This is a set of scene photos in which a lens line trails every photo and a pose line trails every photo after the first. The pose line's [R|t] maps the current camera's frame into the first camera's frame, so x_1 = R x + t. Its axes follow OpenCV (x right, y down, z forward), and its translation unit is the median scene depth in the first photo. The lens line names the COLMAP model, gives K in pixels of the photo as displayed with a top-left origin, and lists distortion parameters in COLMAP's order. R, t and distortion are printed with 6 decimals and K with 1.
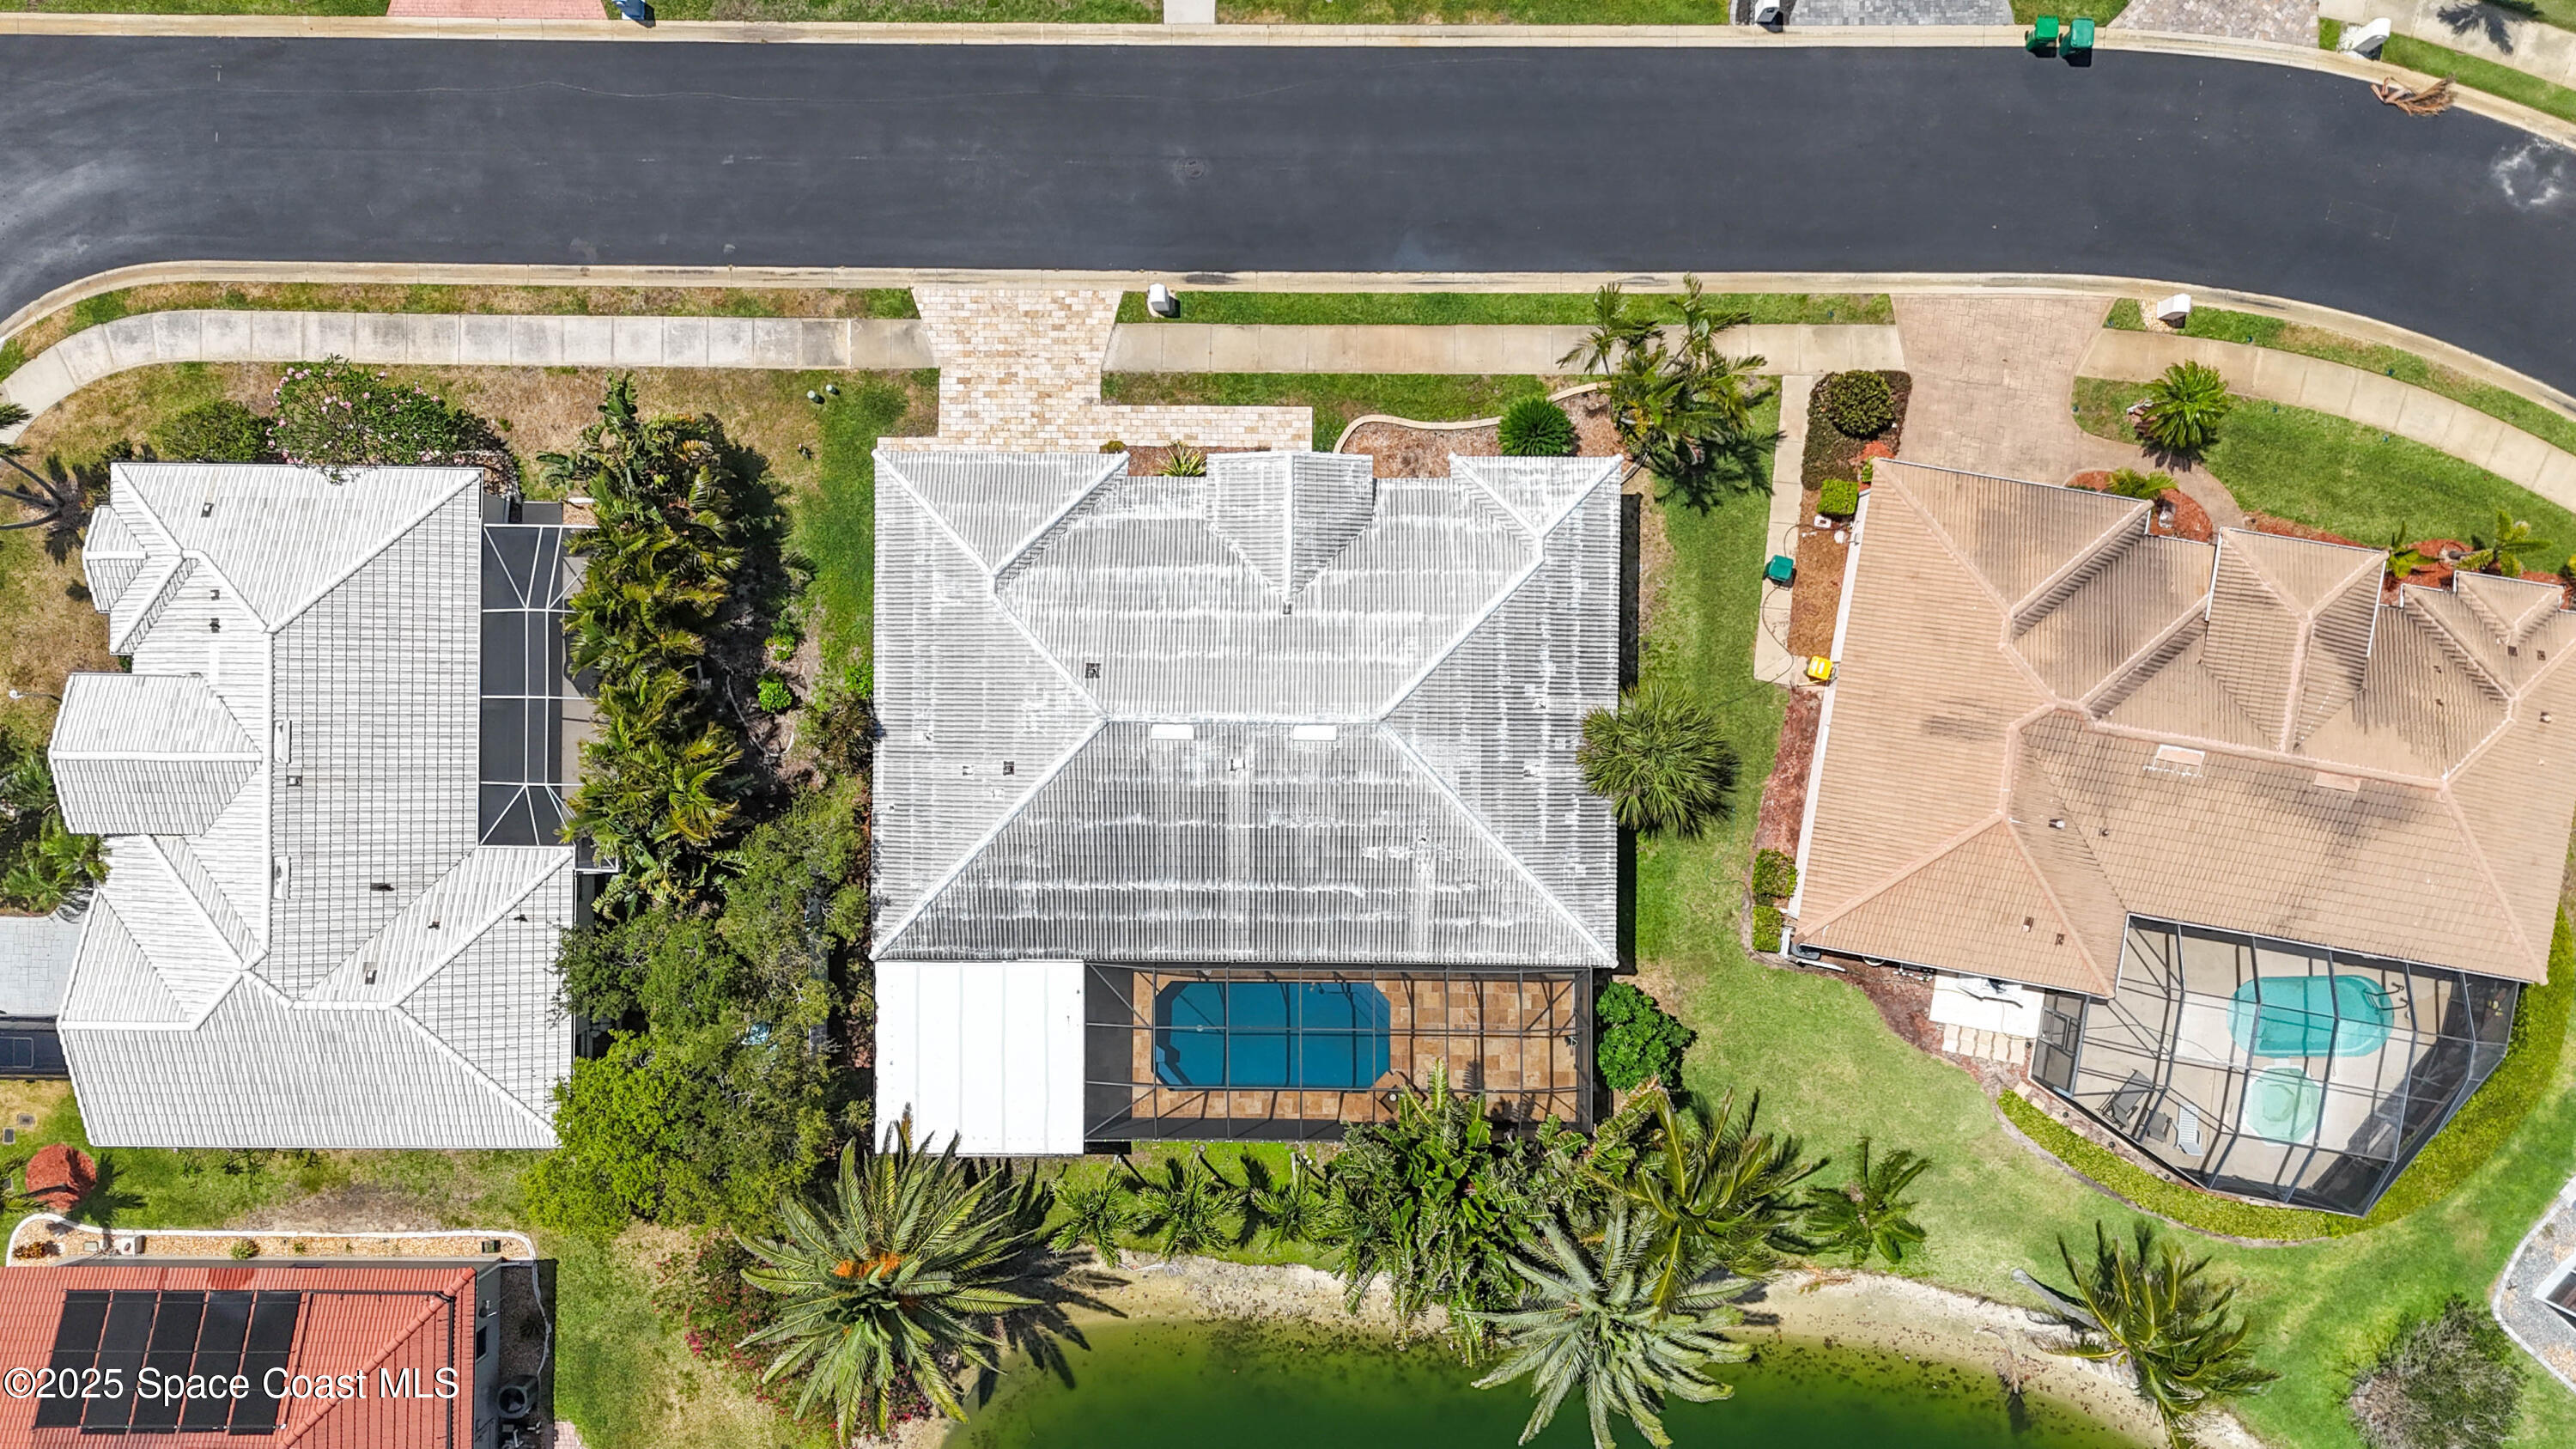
lens RADIAL K [[1882.9, 0, 1286.3], [0, 1882.9, 720.6], [0, 0, 1]] dist [0.086084, -0.084912]
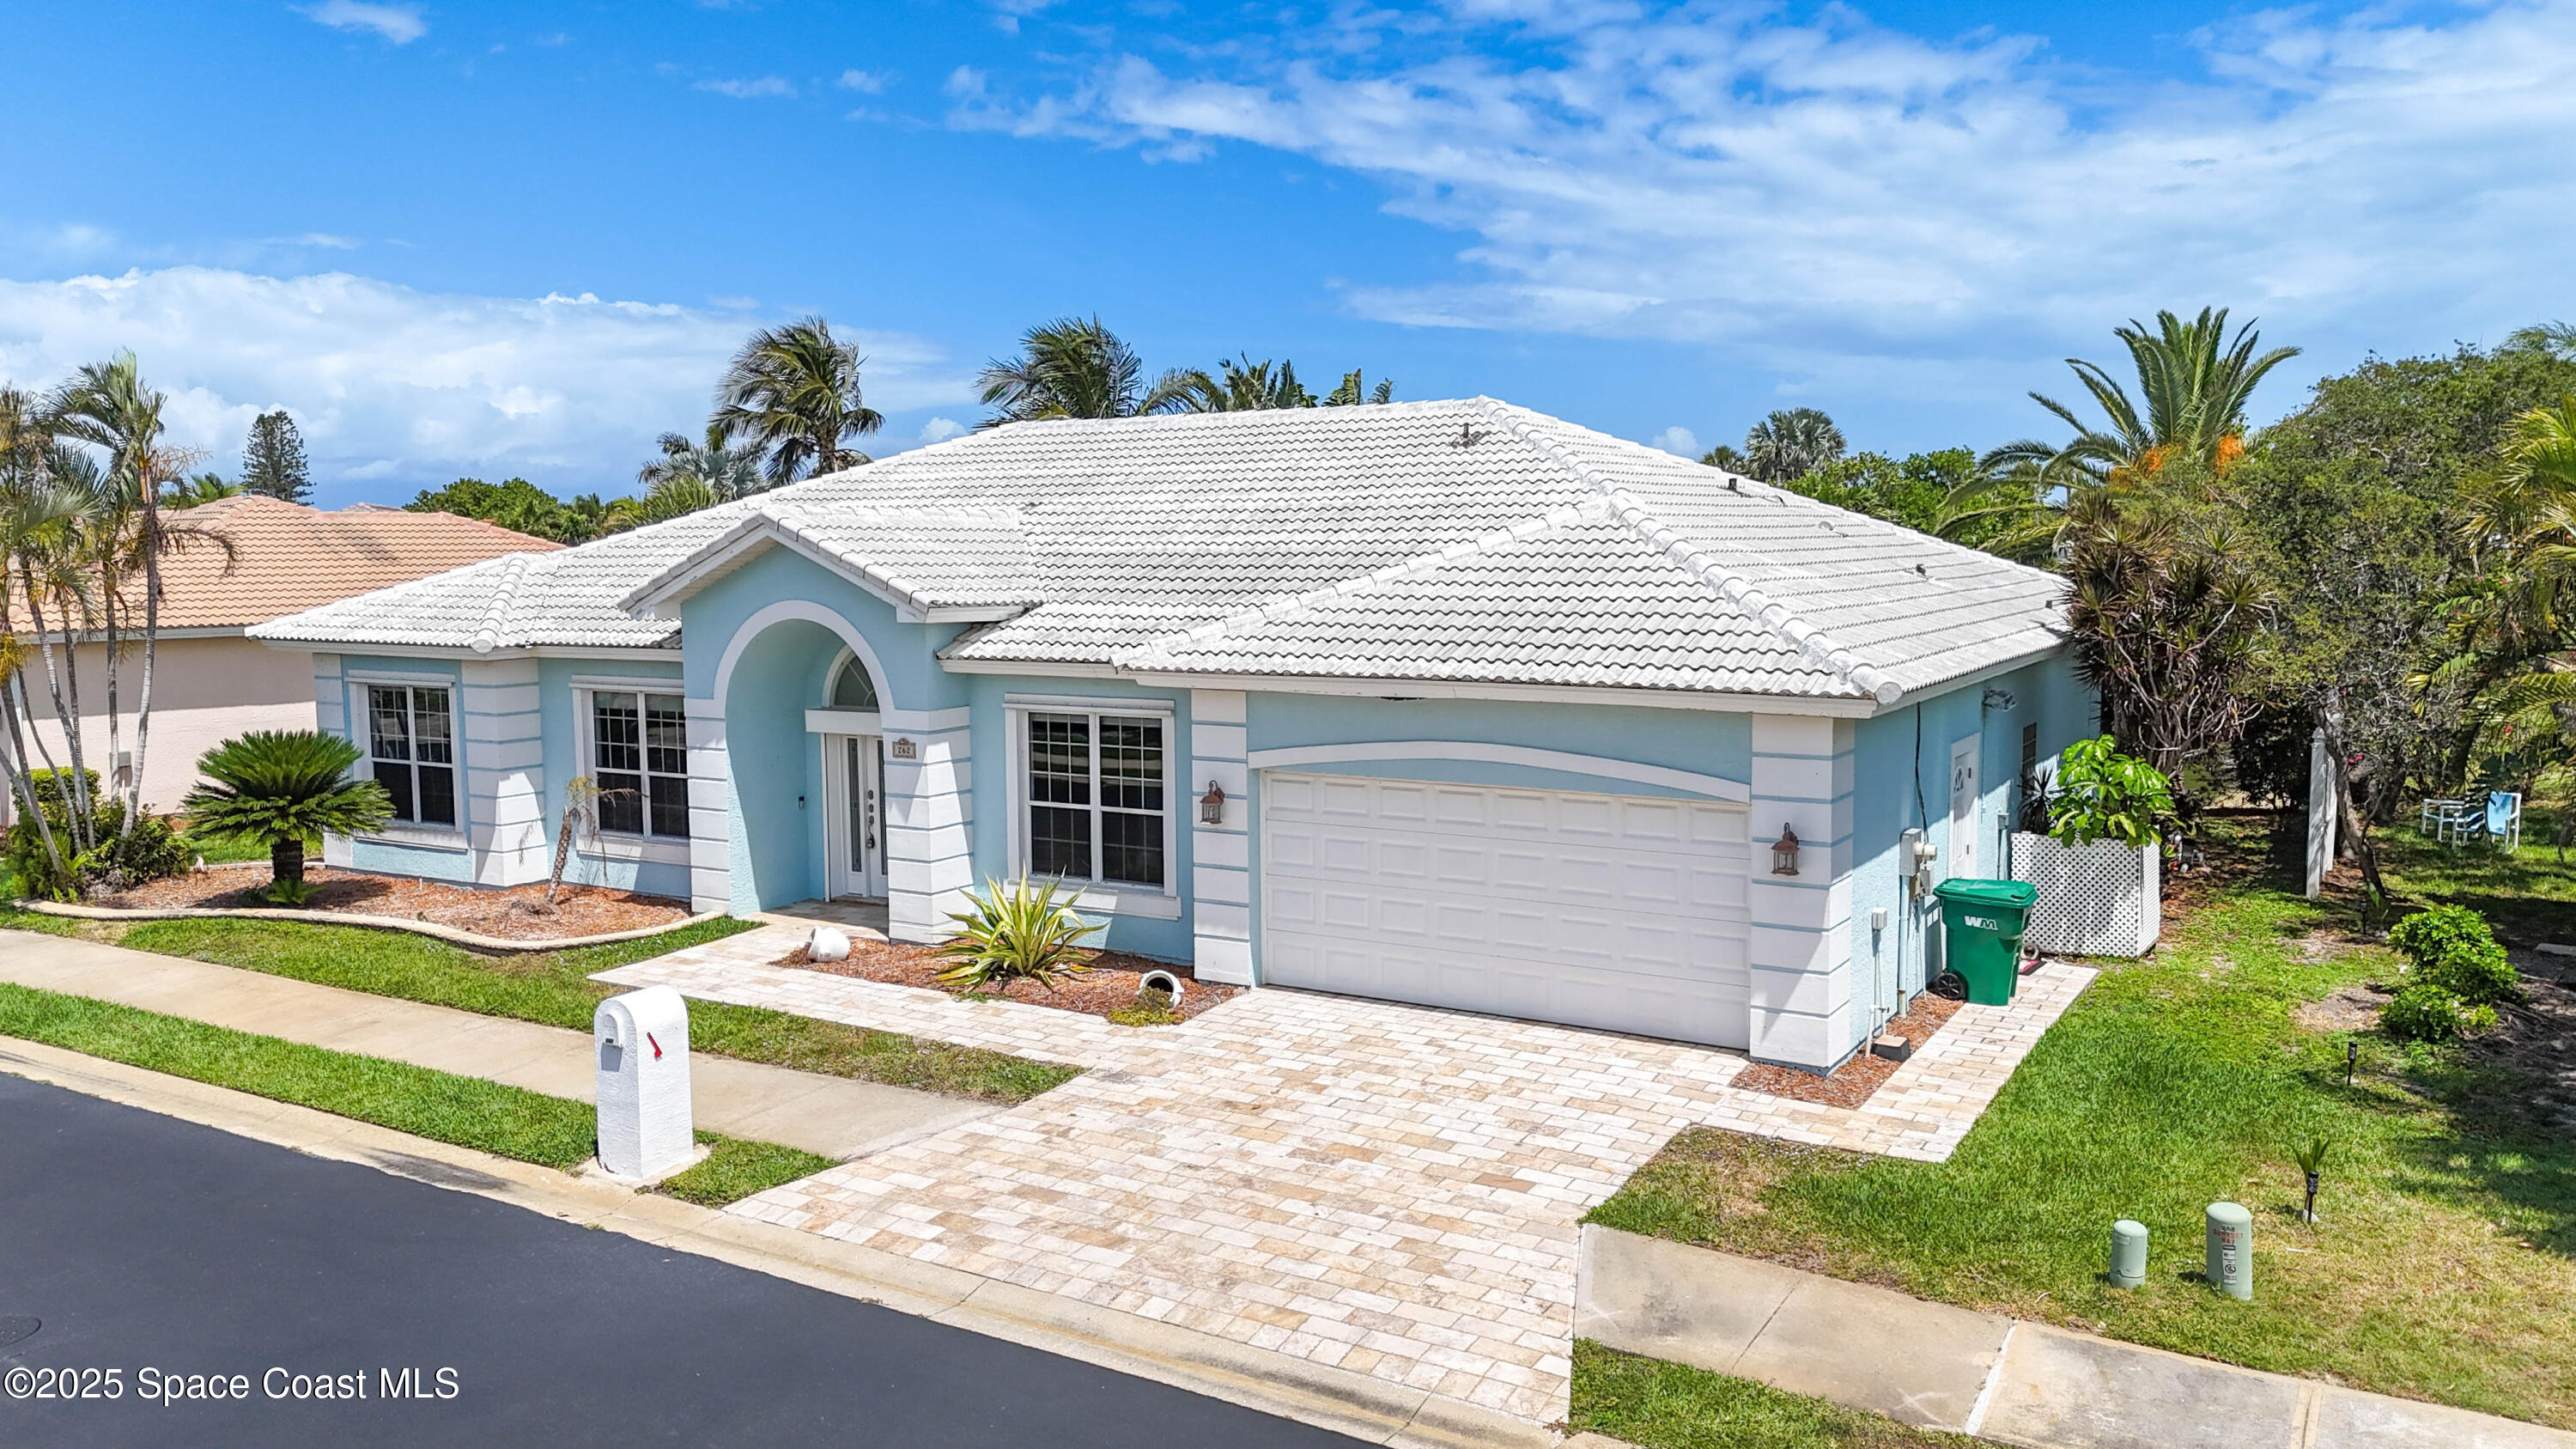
lens RADIAL K [[1876.5, 0, 1275.0], [0, 1876.5, 741.0], [0, 0, 1]] dist [0.126124, -0.153088]
pose [[-0.854458, -0.035896, 0.518279, -0.276707], [0.519195, -0.094295, 0.849438, -0.403334], [0.018379, 0.994897, 0.099208, 0.963908]]
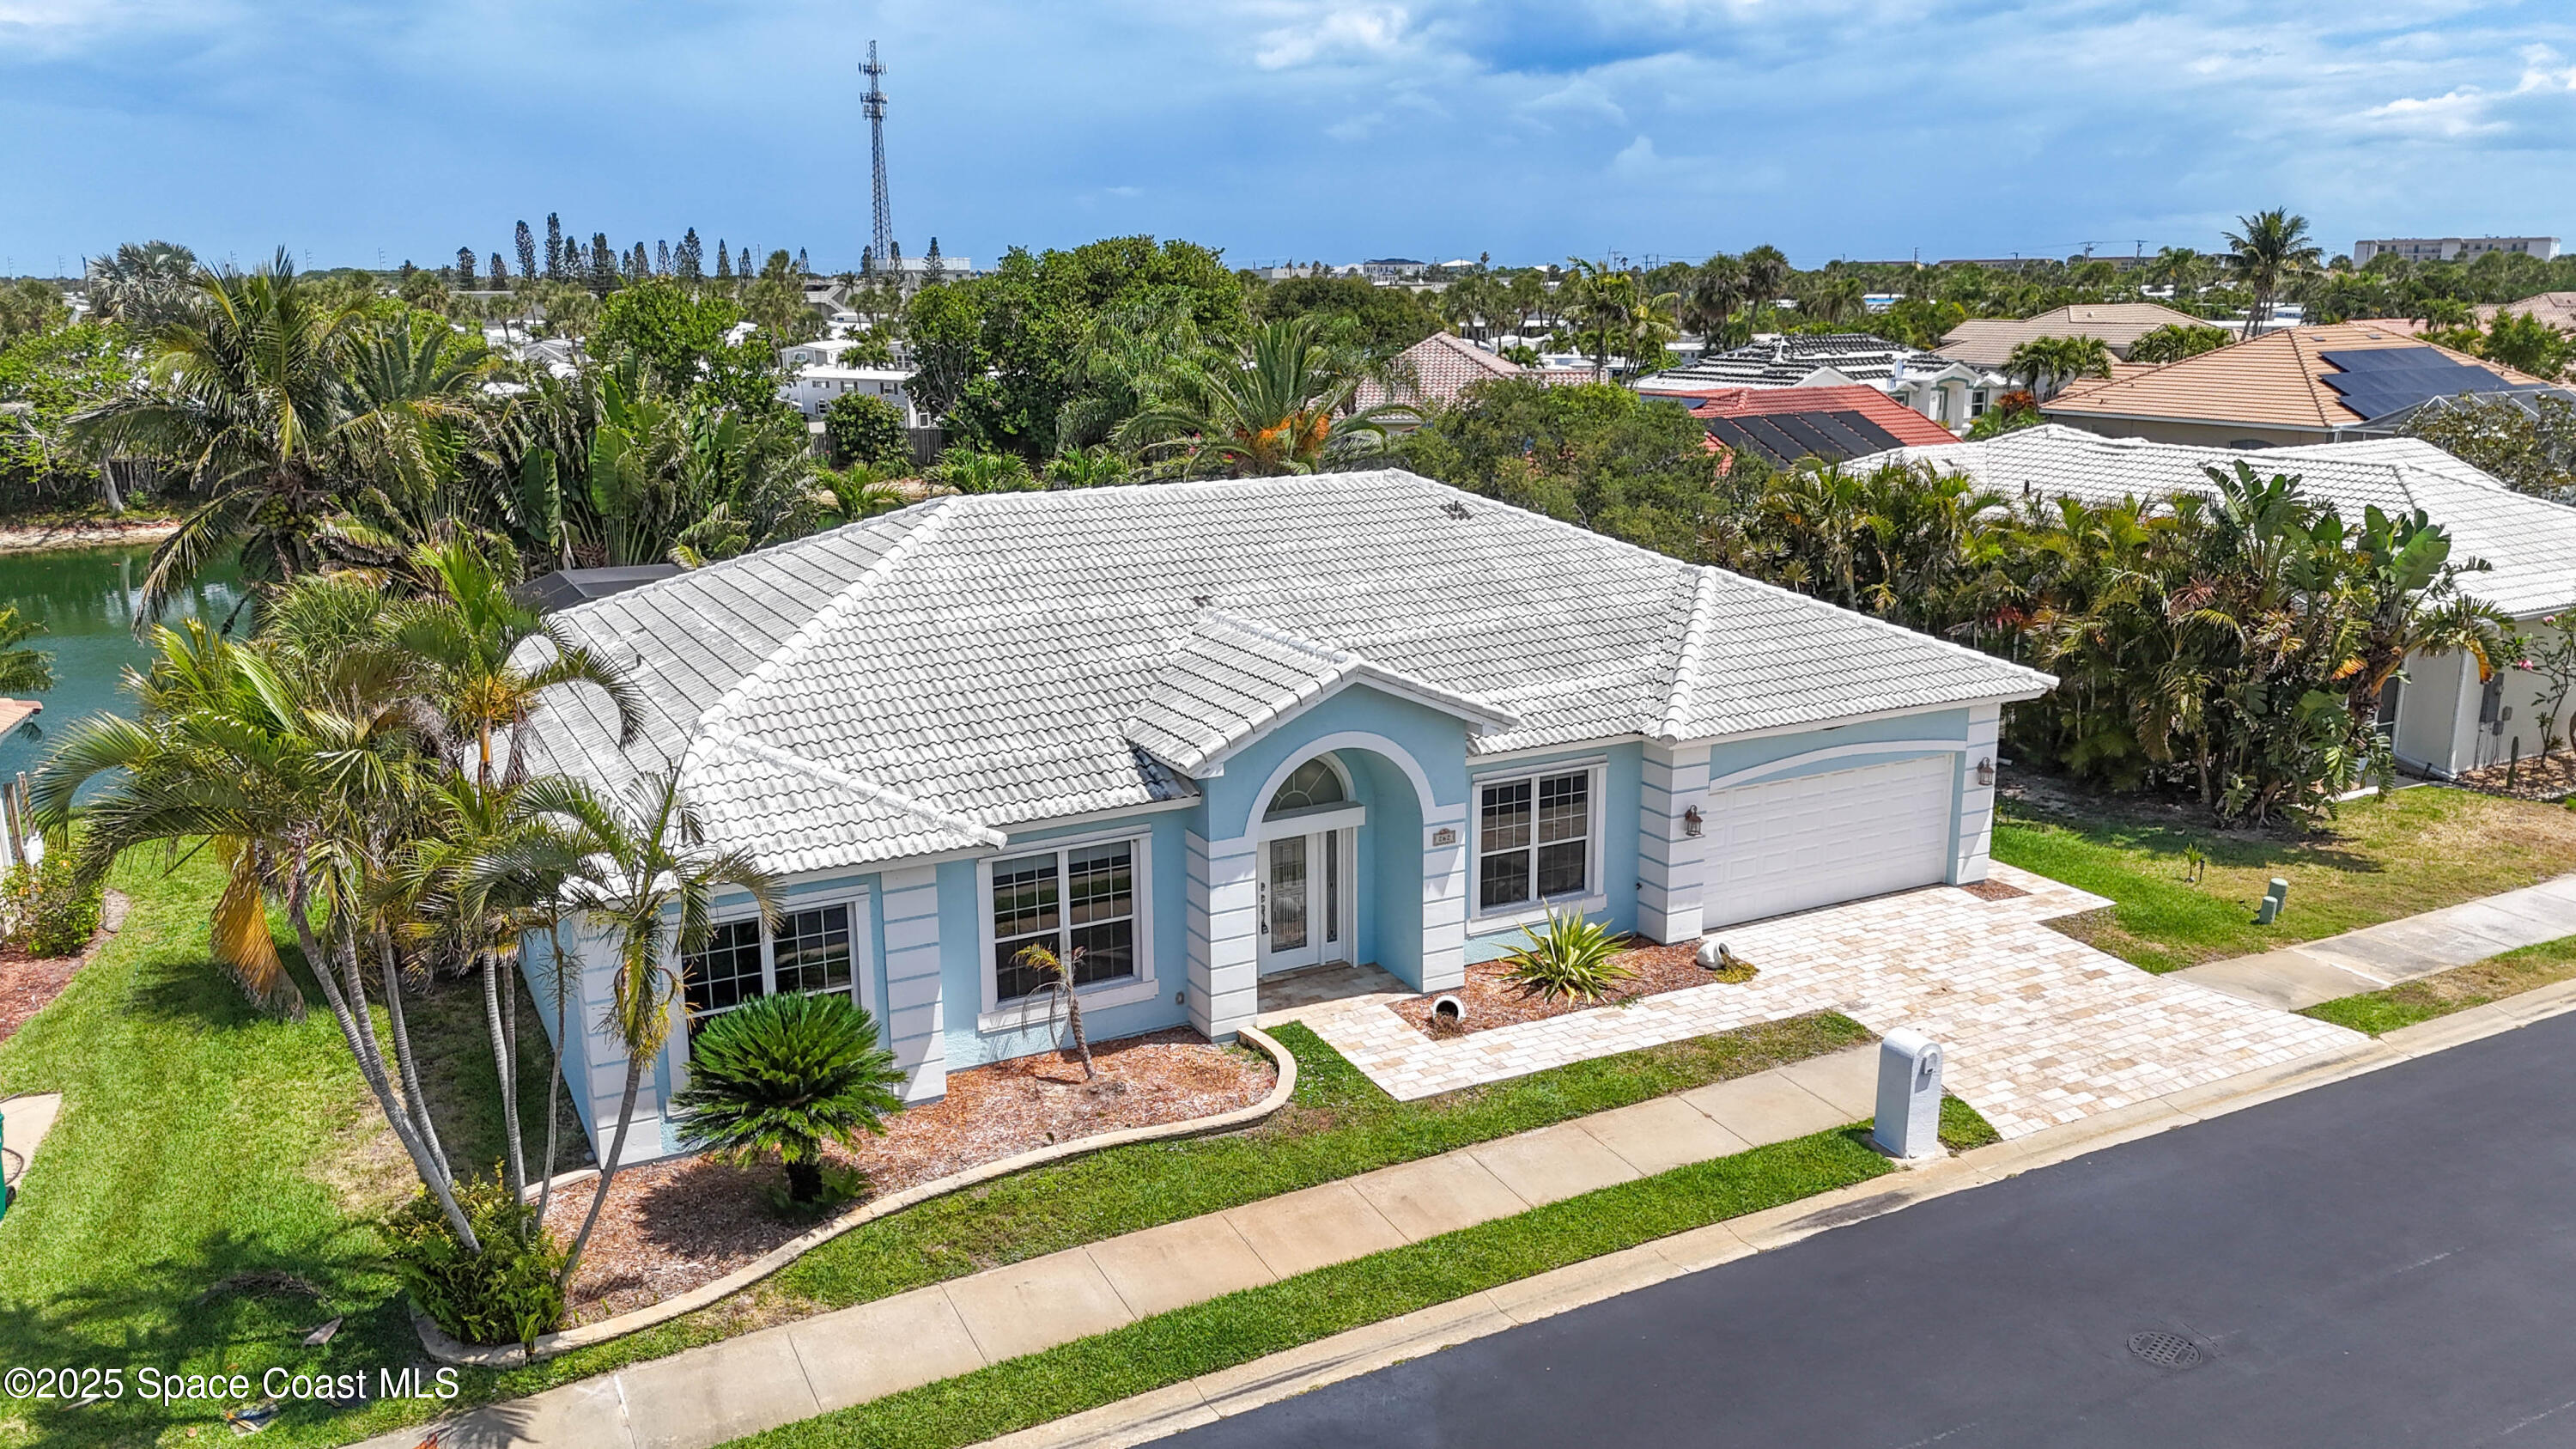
lens RADIAL K [[1892.1, 0, 1288.0], [0, 1892.1, 724.5], [0, 0, 1]] dist [0.046149, -0.001630]
pose [[-0.881058, 0.125261, -0.456121, 0.205238], [-0.472662, -0.196235, 0.859117, -0.485972], [0.018107, 0.972523, 0.232101, 0.871775]]
